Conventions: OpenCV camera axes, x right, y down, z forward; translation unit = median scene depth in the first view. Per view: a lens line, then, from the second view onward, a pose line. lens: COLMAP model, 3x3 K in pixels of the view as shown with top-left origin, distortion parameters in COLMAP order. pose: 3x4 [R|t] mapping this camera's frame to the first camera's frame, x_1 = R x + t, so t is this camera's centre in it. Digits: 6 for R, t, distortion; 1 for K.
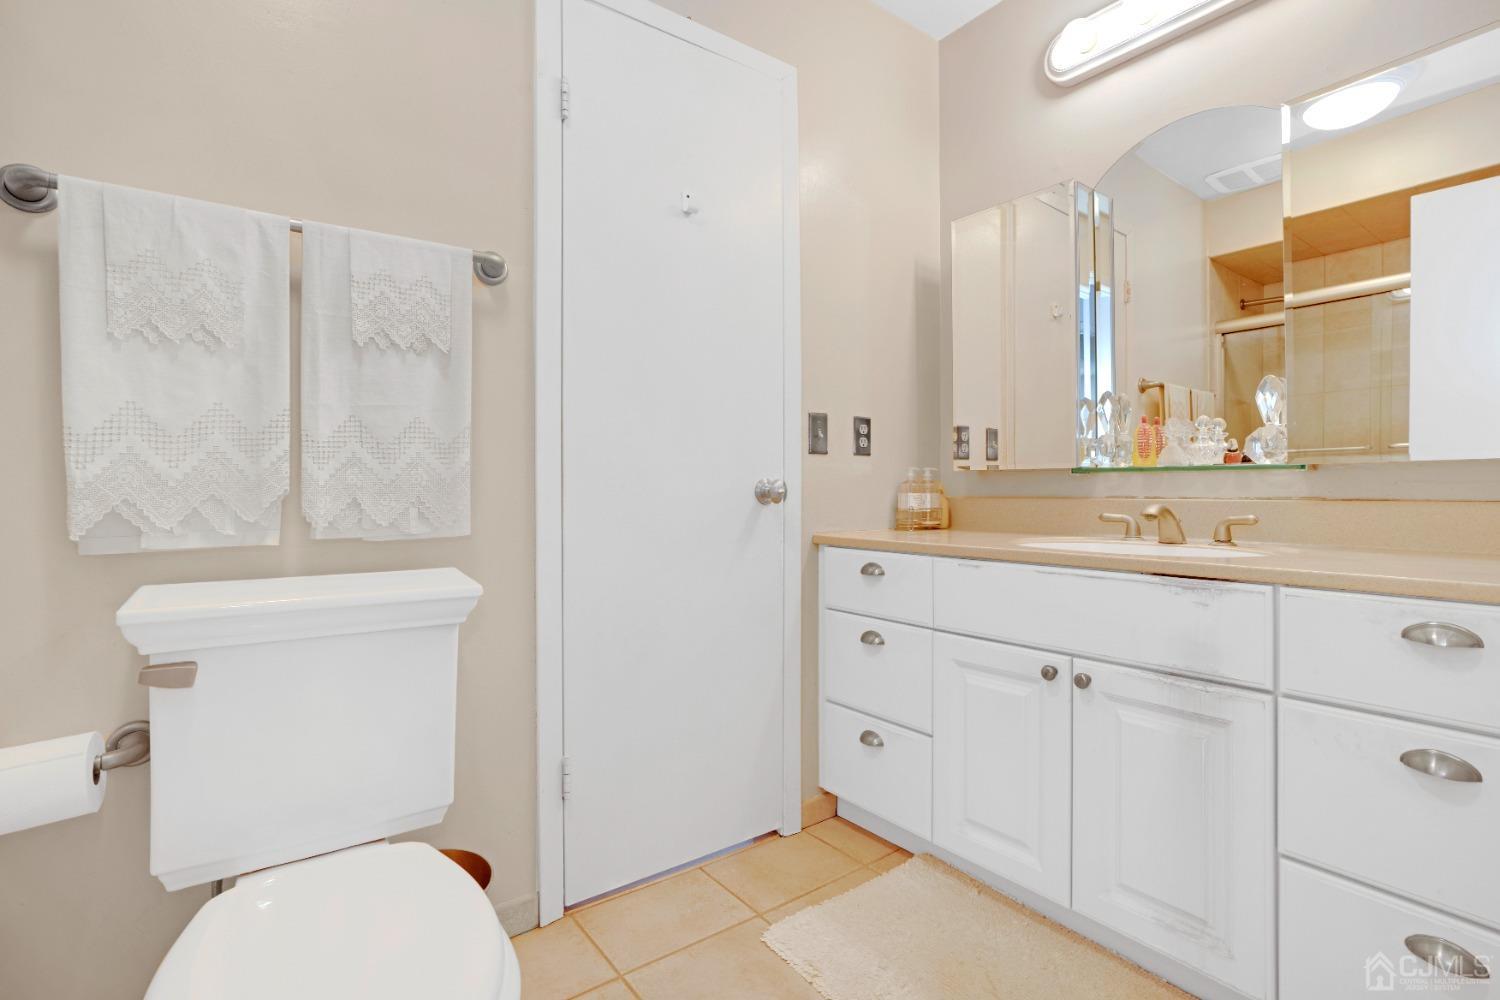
lens RADIAL K [[714.4, 0, 756.3], [0, 714.4, 479.0], [0, 0, 1]] dist [-0.000378, 0.000200]
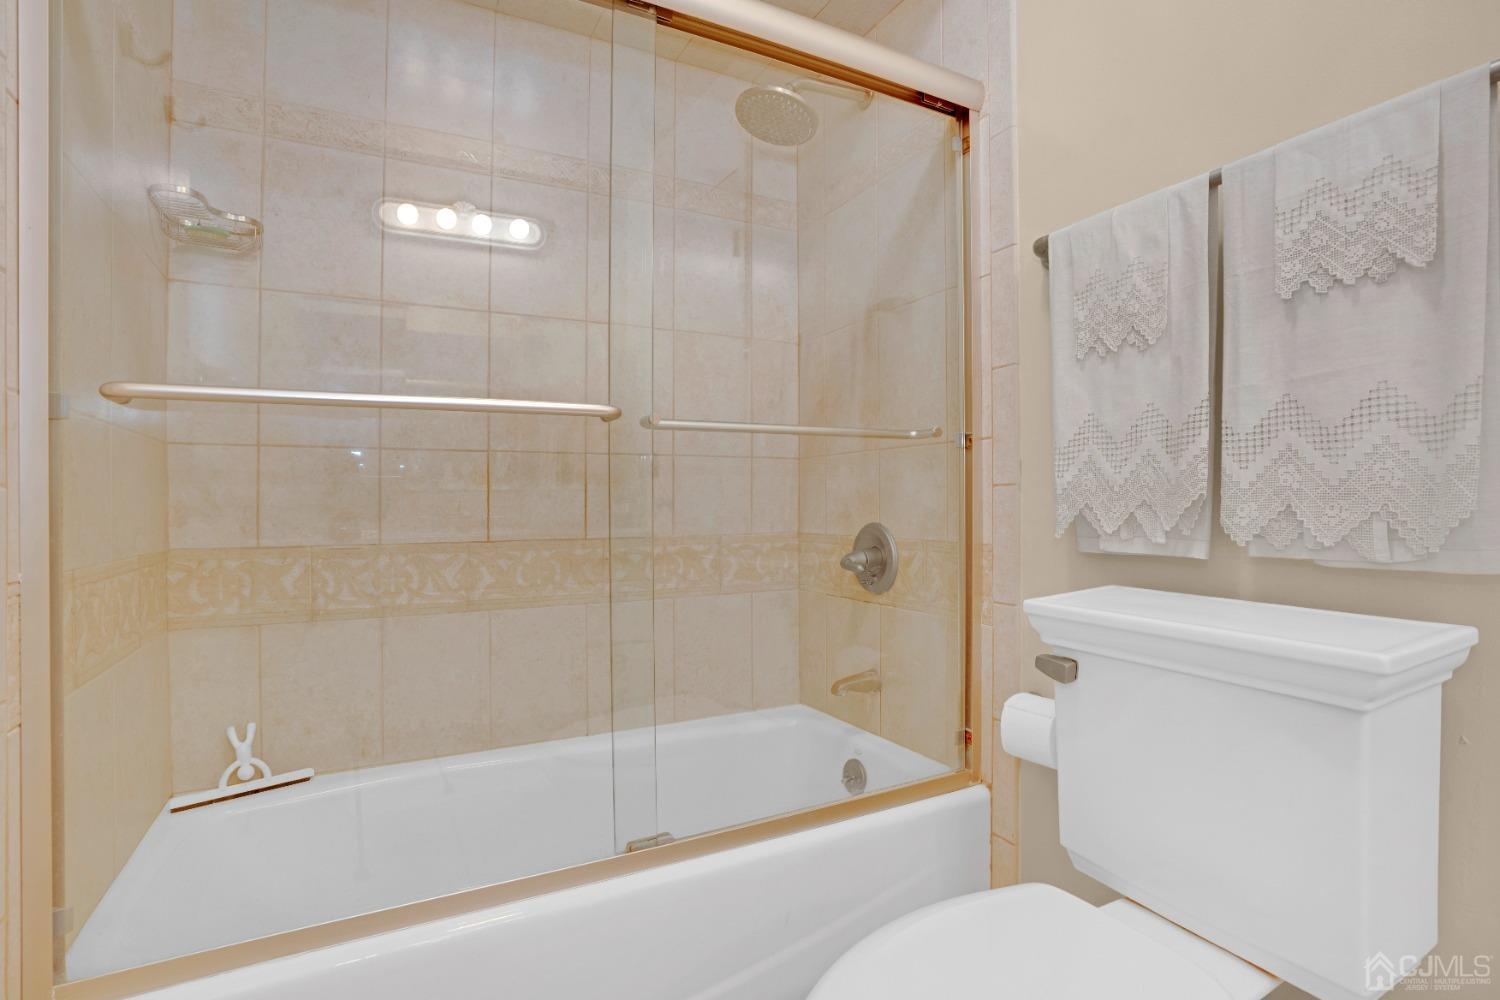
lens RADIAL K [[753.3, 0, 750.0], [0, 753.3, 500.0], [0, 0, 1]] dist [-0.015283, 0.000178]
pose [[-0.143914, 0.004652, -0.989579, 0.301400], [0.017221, 0.999849, 0.002196, 0.010495], [0.989440, -0.016726, -0.143973, 0.588651]]
